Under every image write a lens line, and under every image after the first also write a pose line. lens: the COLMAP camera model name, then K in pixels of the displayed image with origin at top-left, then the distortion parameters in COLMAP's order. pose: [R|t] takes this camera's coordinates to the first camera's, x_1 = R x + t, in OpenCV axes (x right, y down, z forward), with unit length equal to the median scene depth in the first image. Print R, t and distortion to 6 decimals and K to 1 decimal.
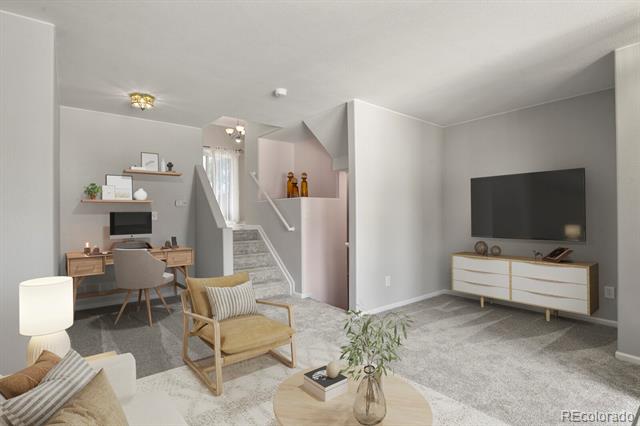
lens RADIAL K [[307.4, 0, 320.0], [0, 307.4, 213.9], [0, 0, 1]] dist [0.000549, 0.000035]
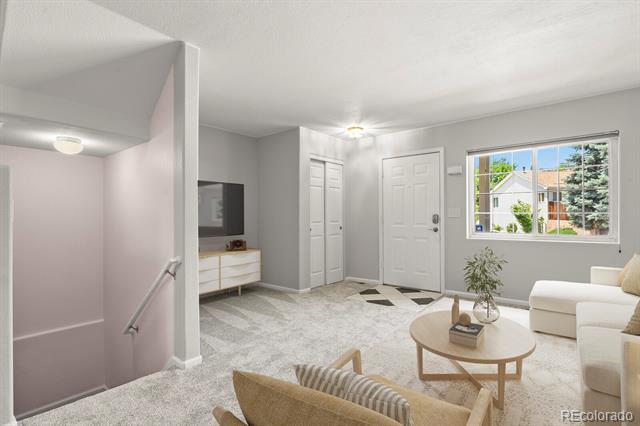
lens RADIAL K [[307.4, 0, 320.9], [0, 307.4, 214.8], [0, 0, 1]] dist [0.000549, 0.000035]
pose [[-0.169397, 0.016642, 0.985407, -0.659945], [0.012910, 0.999809, -0.014666, 0.023633], [-0.985463, 0.010238, -0.169580, 0.903570]]
